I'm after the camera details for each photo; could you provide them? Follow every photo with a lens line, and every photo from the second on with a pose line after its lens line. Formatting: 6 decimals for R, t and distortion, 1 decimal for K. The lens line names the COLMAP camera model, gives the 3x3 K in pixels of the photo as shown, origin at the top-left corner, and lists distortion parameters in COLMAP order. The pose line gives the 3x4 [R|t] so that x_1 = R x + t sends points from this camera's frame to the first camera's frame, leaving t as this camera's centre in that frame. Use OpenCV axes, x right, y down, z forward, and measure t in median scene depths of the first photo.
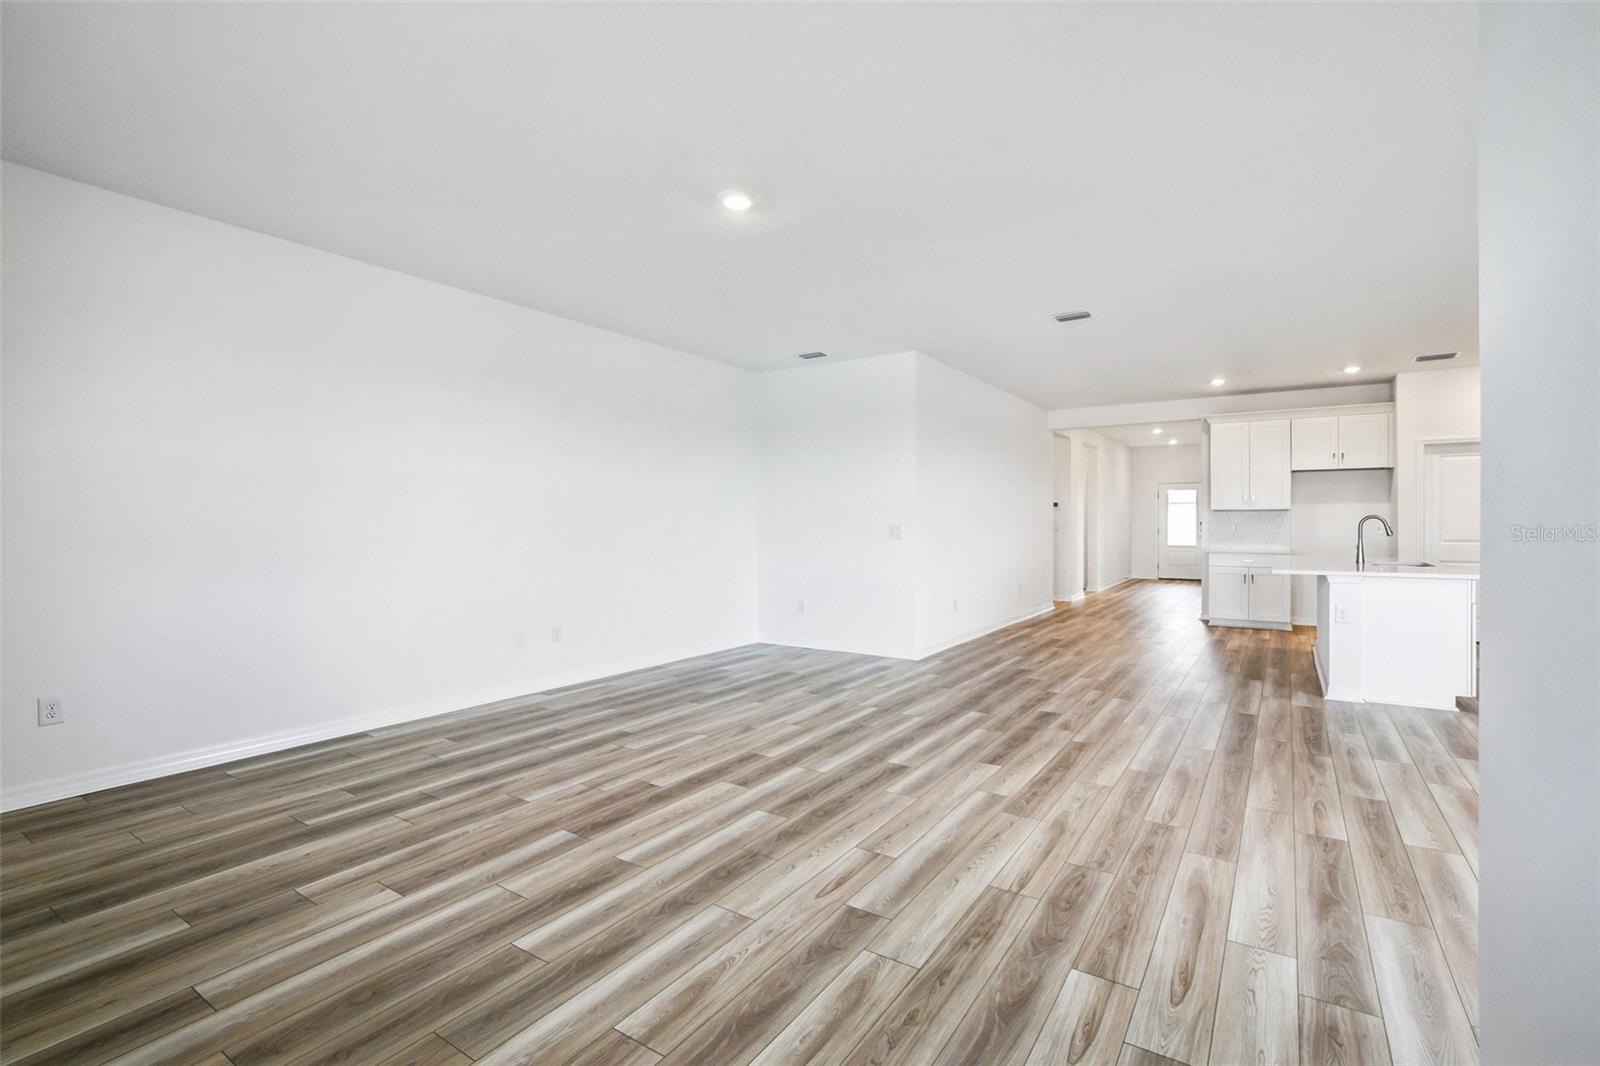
lens RADIAL K [[727.0, 0, 804.4], [0, 727.0, 524.0], [0, 0, 1]] dist [-0.013957, 0.000212]
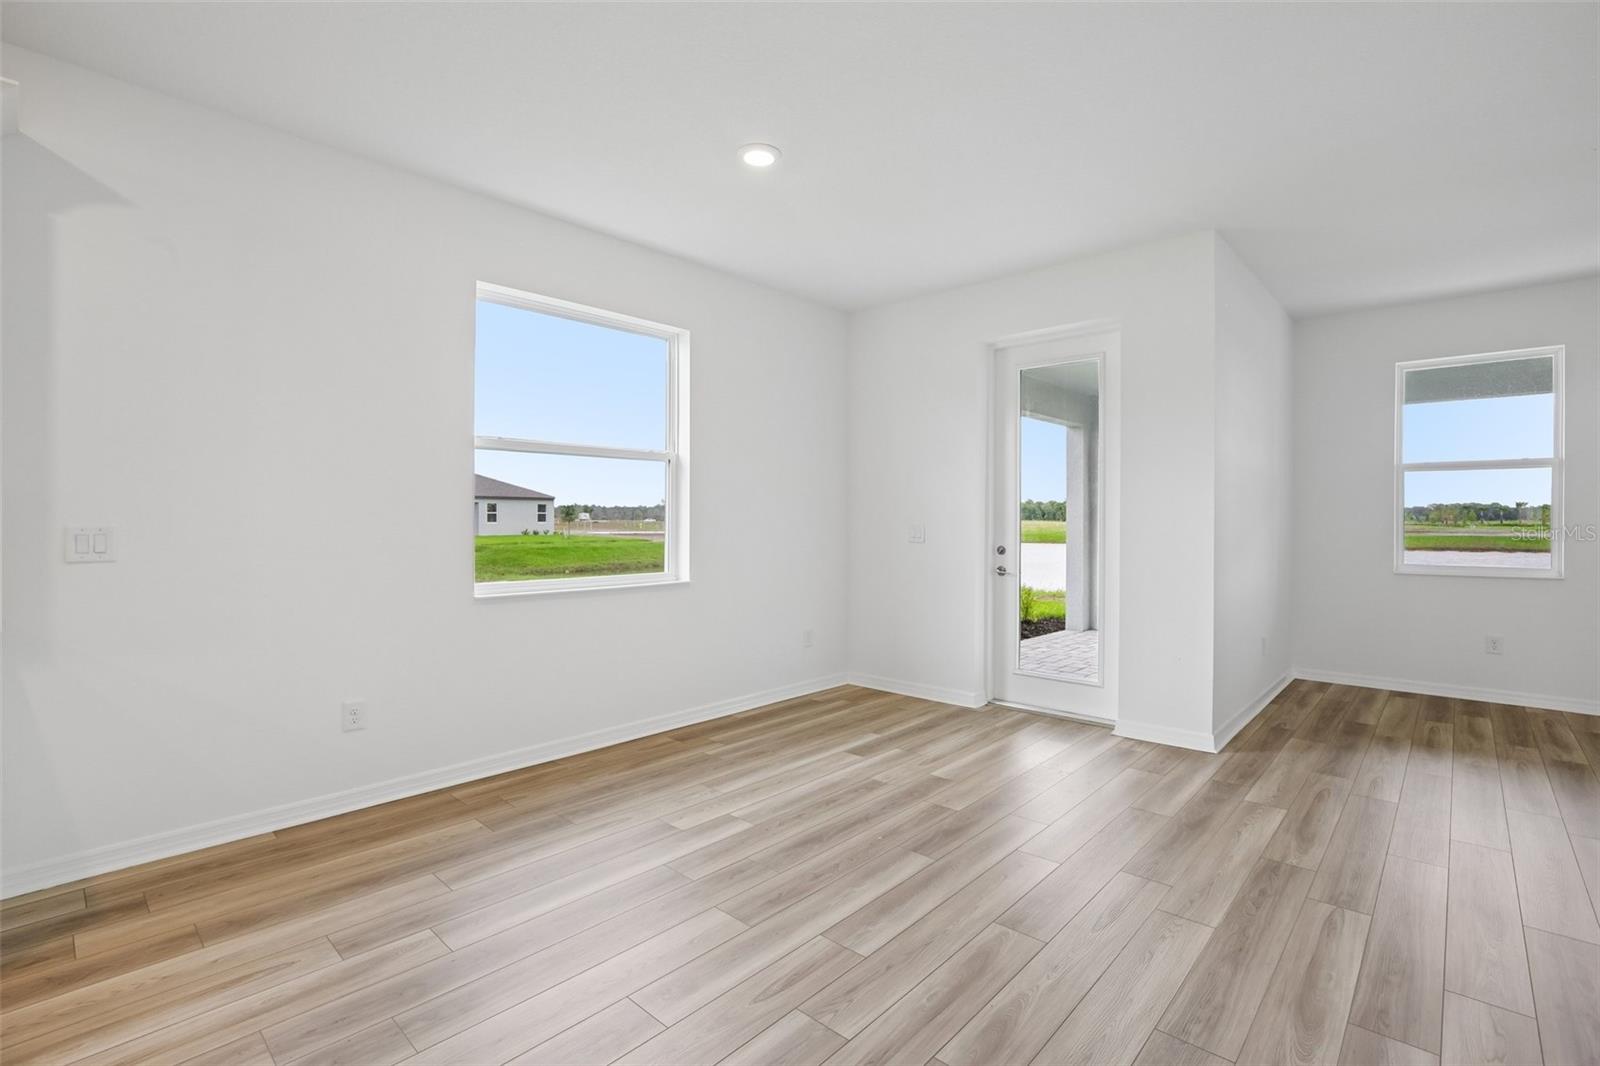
lens RADIAL K [[732.0, 0, 812.1], [0, 732.0, 523.1], [0, 0, 1]] dist [-0.033261, 0.006567]
pose [[-0.988864, -0.001750, 0.148813, 0.786524], [-0.000270, 0.999950, 0.009963, -0.005379], [-0.148823, 0.009812, -0.988815, 1.529489]]
